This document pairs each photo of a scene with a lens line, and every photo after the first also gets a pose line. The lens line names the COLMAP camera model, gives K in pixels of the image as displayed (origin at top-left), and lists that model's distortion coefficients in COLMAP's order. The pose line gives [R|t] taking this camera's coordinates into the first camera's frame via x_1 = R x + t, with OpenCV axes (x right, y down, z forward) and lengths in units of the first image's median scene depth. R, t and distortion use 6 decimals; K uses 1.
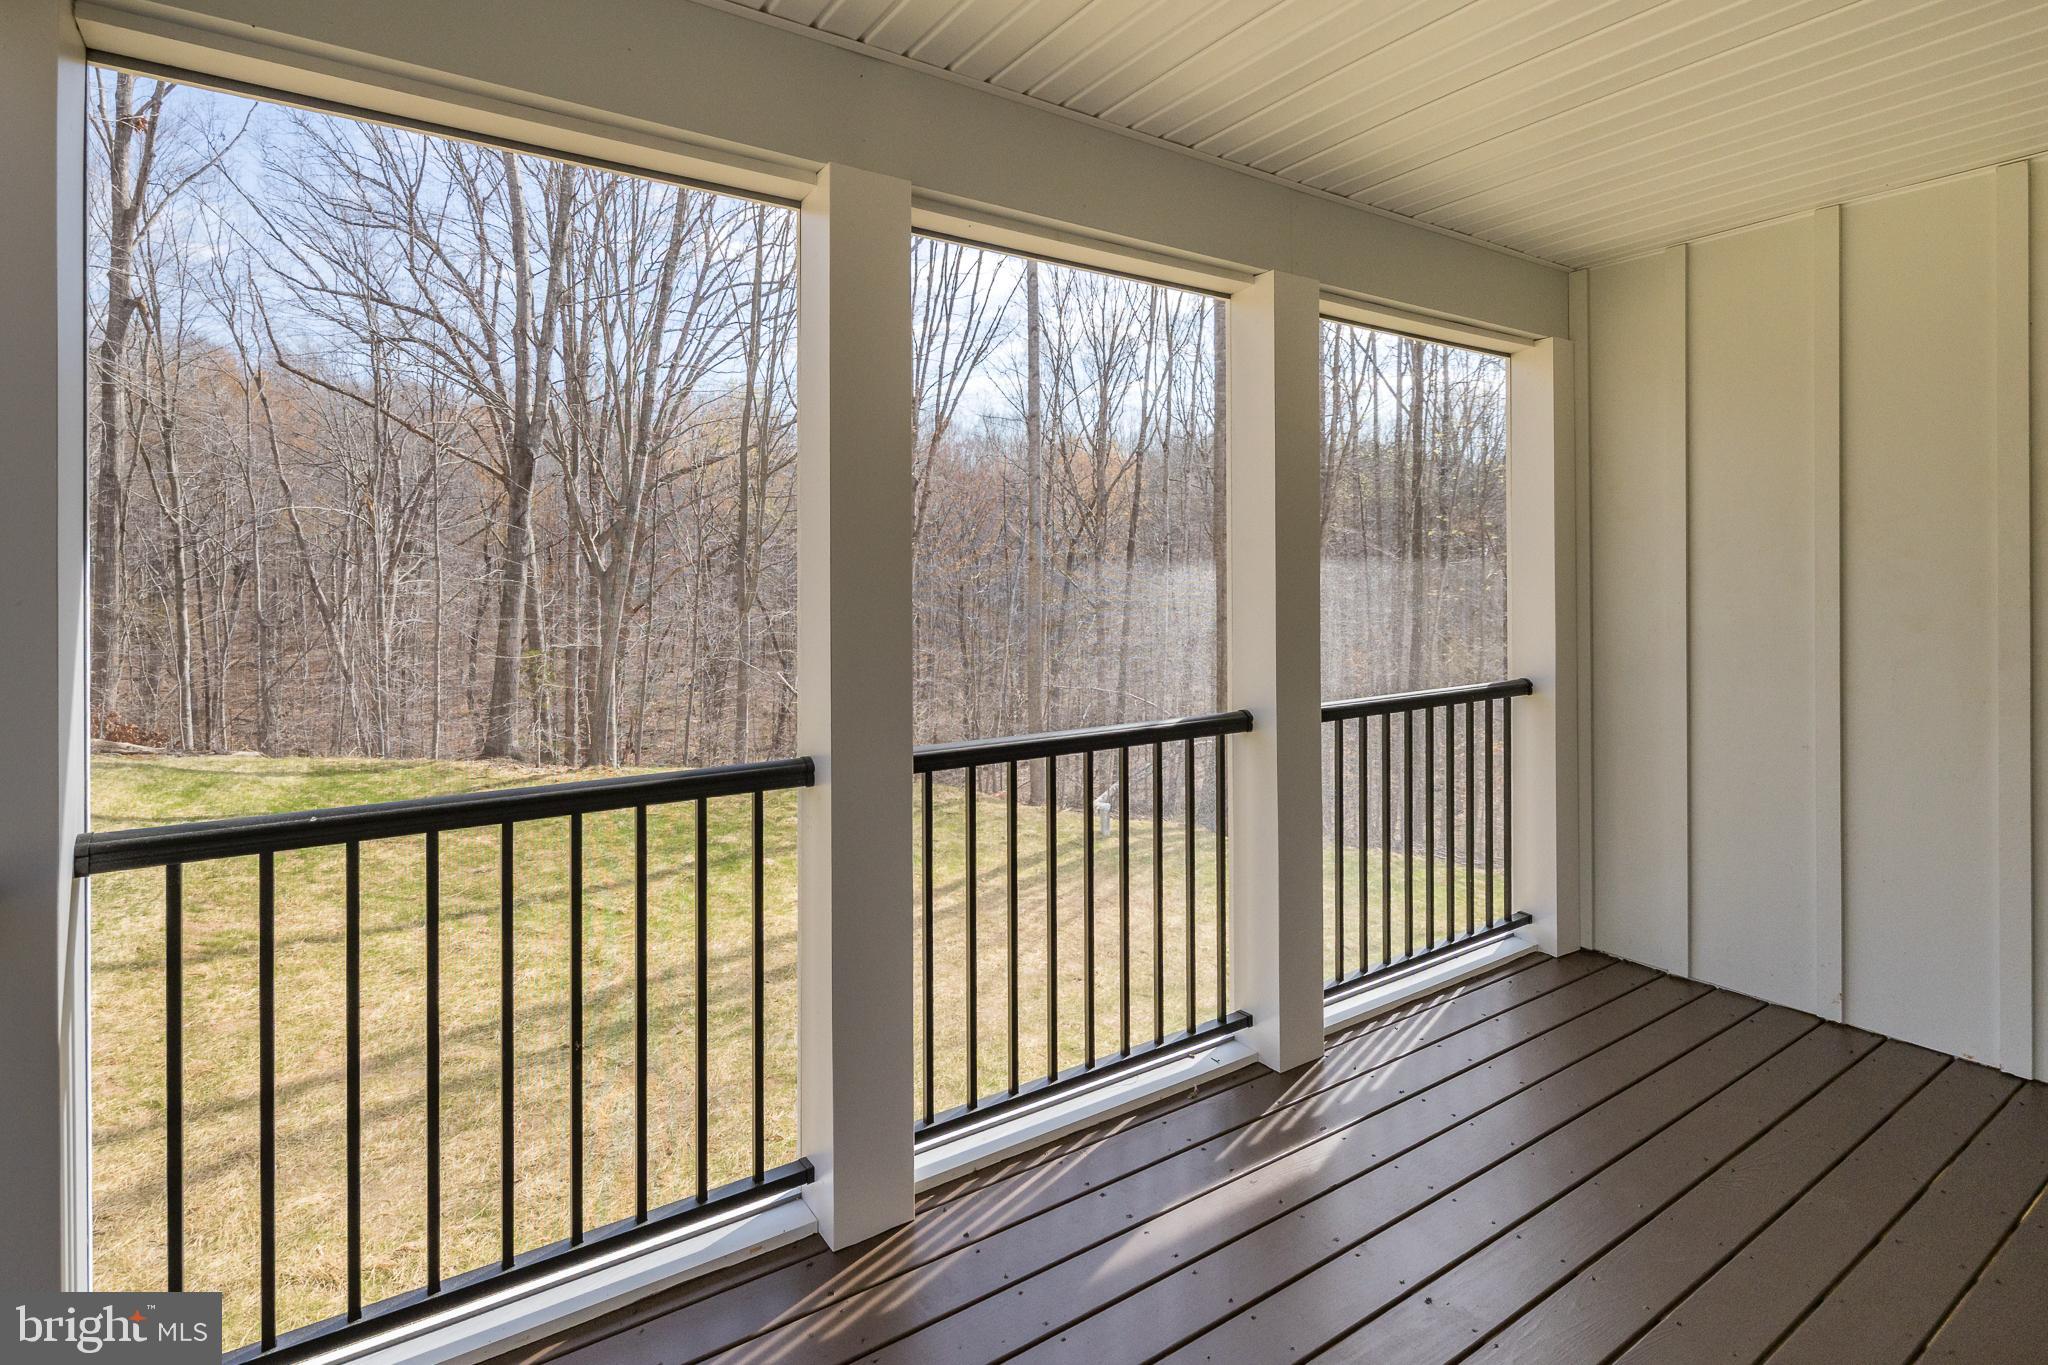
lens RADIAL K [[1012.6, 0, 1017.9], [0, 1012.6, 576.9], [0, 0, 1]] dist [-0.000091, -0.001440]
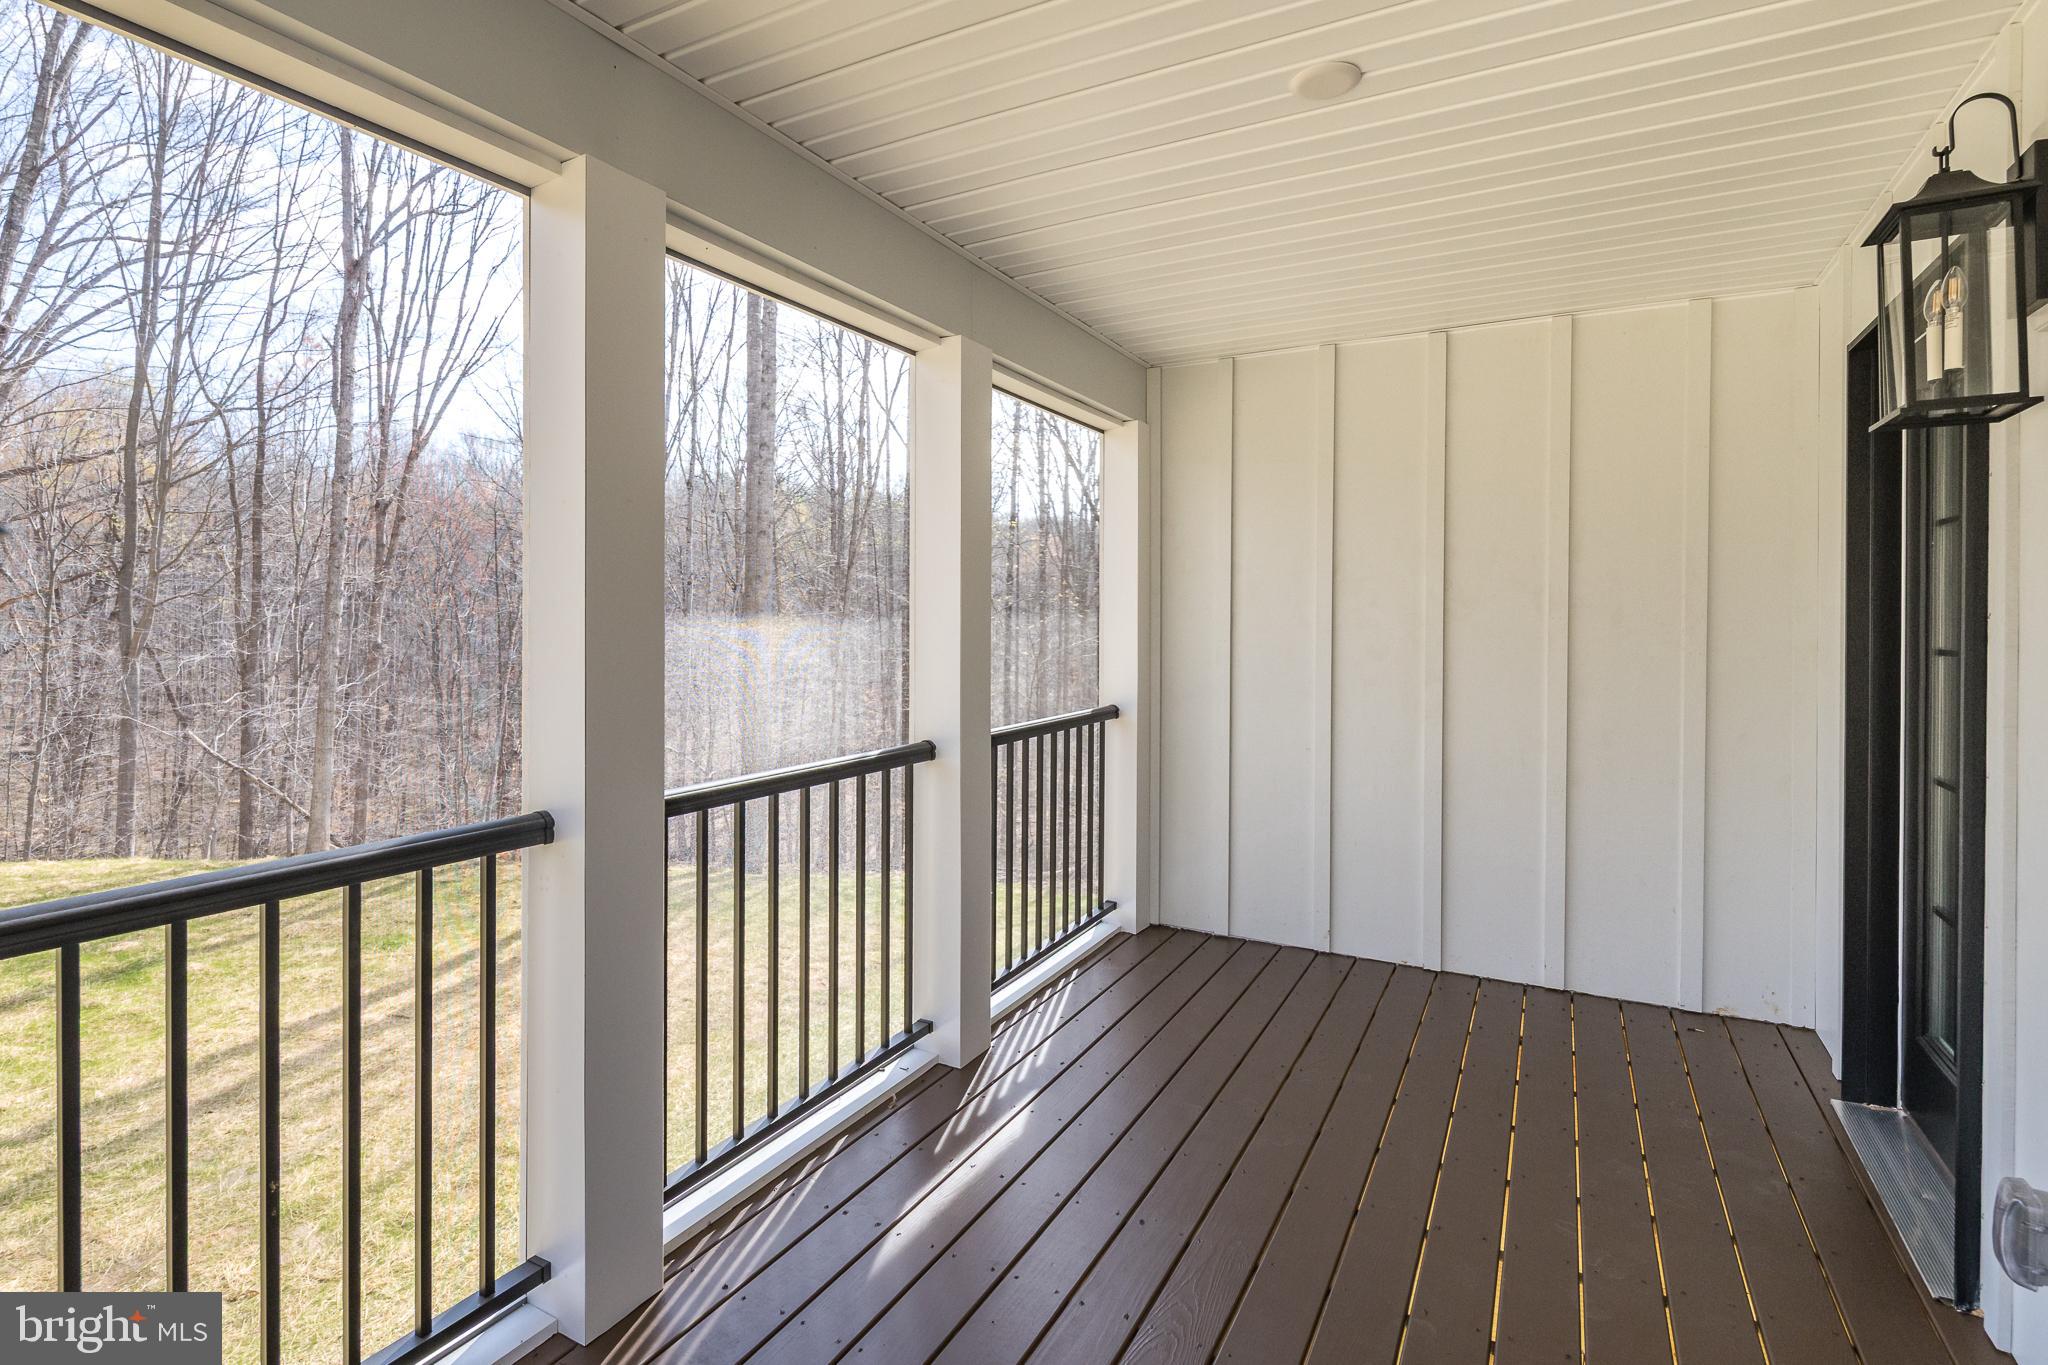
lens RADIAL K [[995.3, 0, 1009.7], [0, 995.3, 627.6], [0, 0, 1]] dist [0.000919, -0.000438]
pose [[0.889634, 0.005619, 0.456640, -0.157530], [-0.009706, 0.999931, 0.006604, 0.003343], [-0.456571, -0.010307, 0.889627, 0.016638]]
